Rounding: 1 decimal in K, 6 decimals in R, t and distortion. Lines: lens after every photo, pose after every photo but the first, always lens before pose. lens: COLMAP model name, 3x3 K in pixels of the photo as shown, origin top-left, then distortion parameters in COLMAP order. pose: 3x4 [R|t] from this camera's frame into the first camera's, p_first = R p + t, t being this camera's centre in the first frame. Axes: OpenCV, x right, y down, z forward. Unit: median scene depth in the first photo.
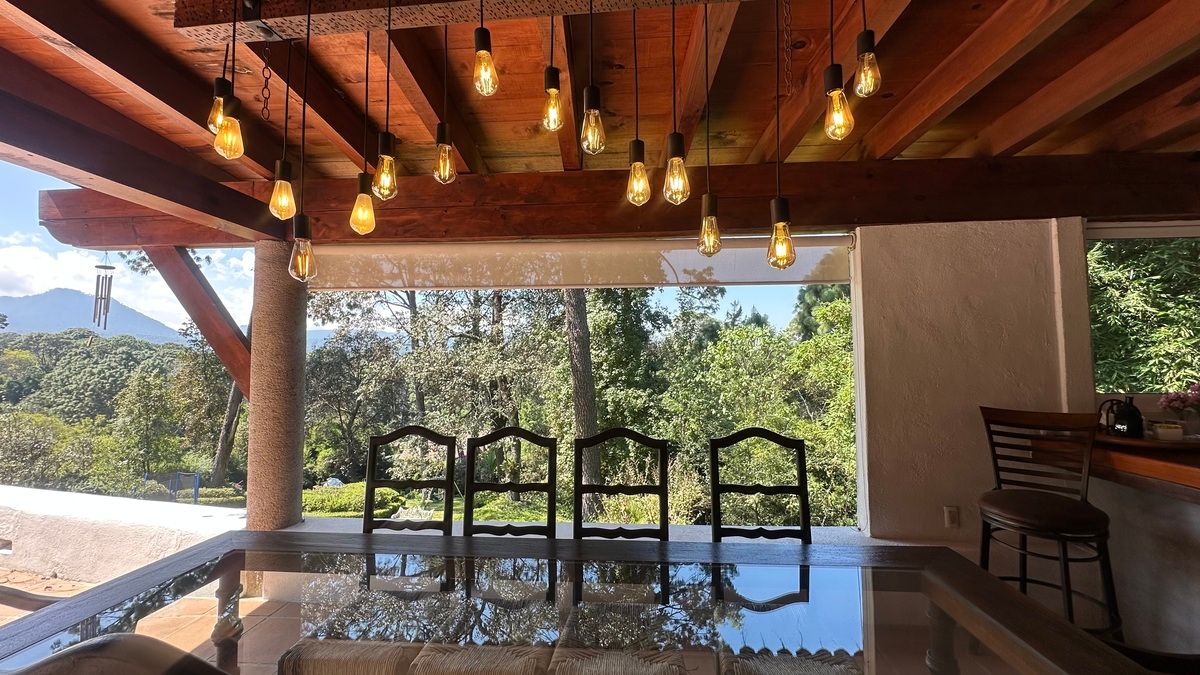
lens RADIAL K [[476.8, 0, 599.4], [0, 476.8, 338.4], [0, 0, 1]] dist [-0.006729, 0.000743]
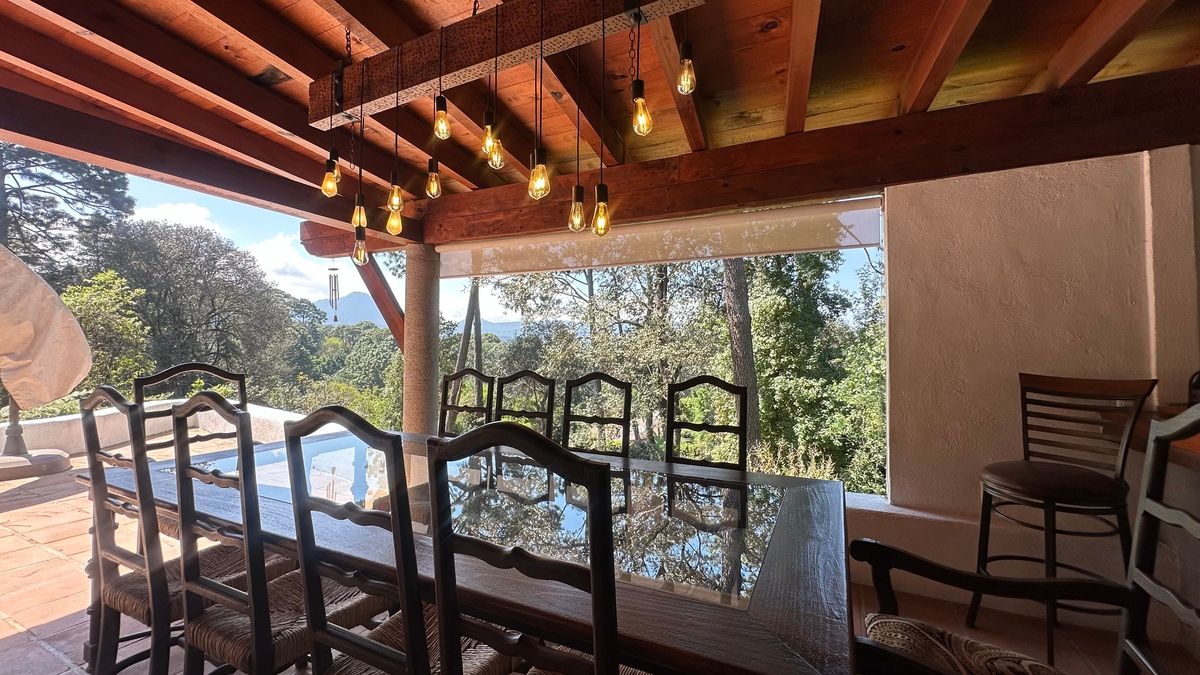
lens RADIAL K [[476.8, 0, 599.4], [0, 476.8, 338.6], [0, 0, 1]] dist [-0.006729, 0.000743]
pose [[0.929309, 0.003434, -0.369286, 0.042493], [0.005159, 0.999739, 0.022278, 0.005824], [0.369266, -0.022608, 0.929049, -0.014418]]
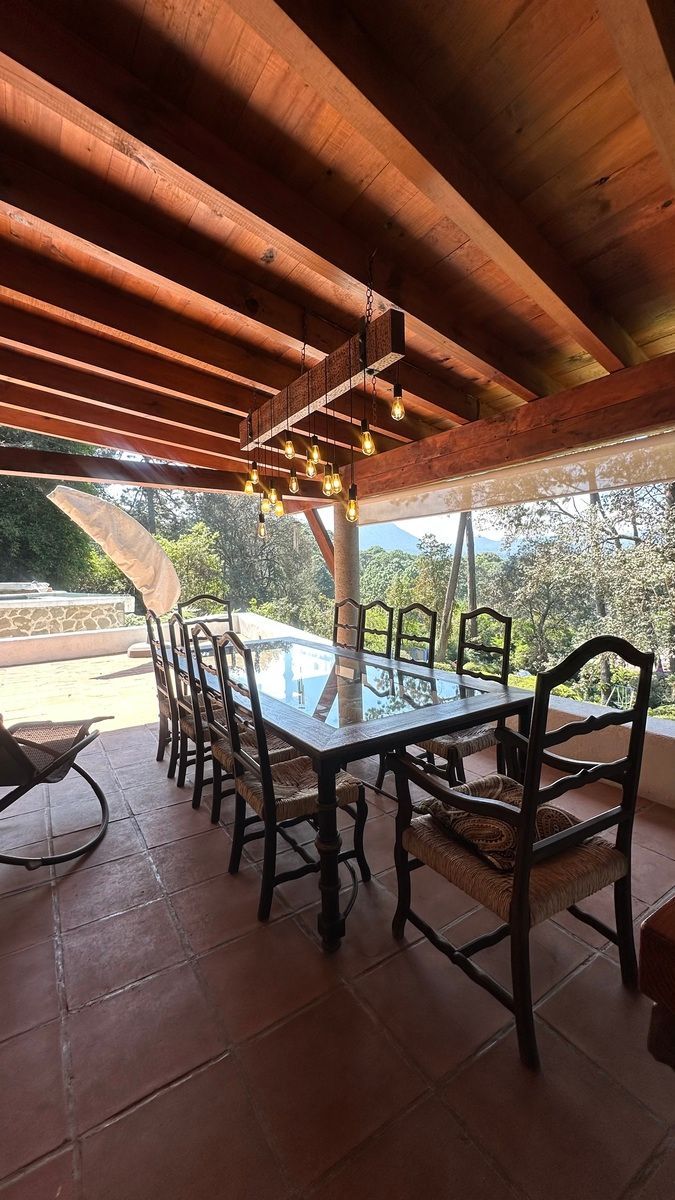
lens RADIAL K [[476.8, 0, 339.6], [0, 476.8, 596.8], [0, 0, 1]] dist [-0.006729, 0.000743]
pose [[0.610662, 0.037657, -0.790995, 0.099719], [0.051622, 0.994851, 0.087216, 0.000358], [0.790207, -0.094092, 0.605574, -0.019657]]
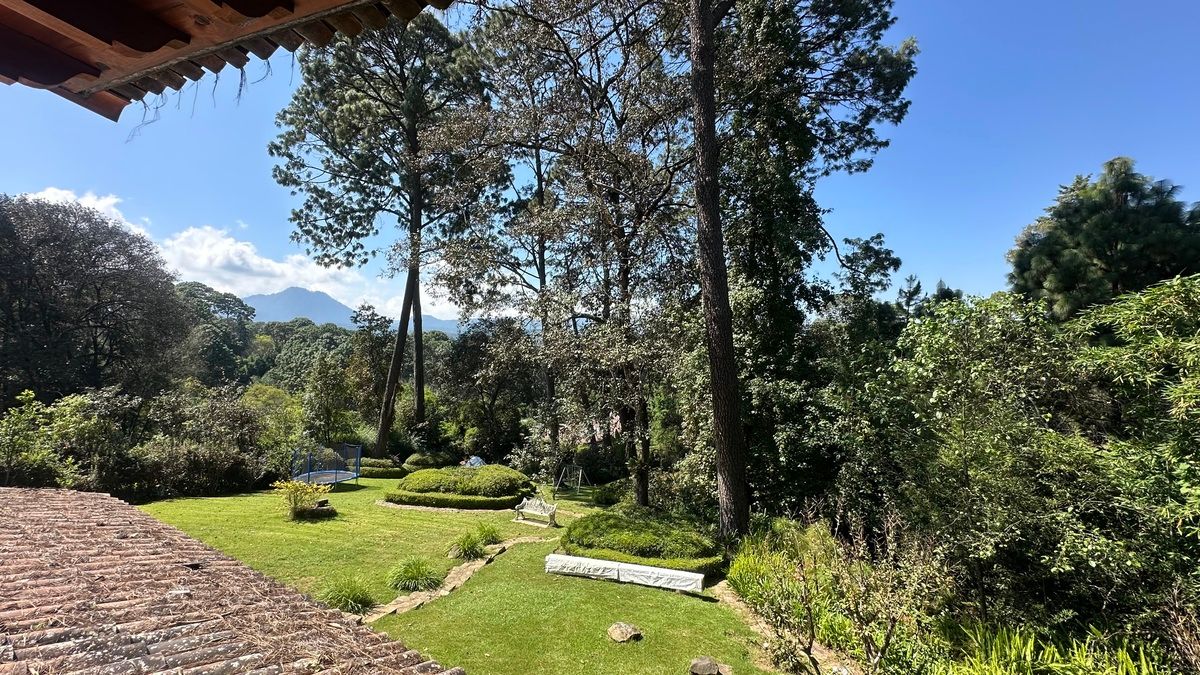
lens RADIAL K [[476.8, 0, 599.6], [0, 476.8, 339.1], [0, 0, 1]] dist [-0.006729, 0.000743]
pose [[0.961319, 0.003675, -0.275412, -0.010580], [0.004479, 0.999570, 0.028972, 0.009134], [0.275400, -0.029085, 0.960890, 0.119511]]
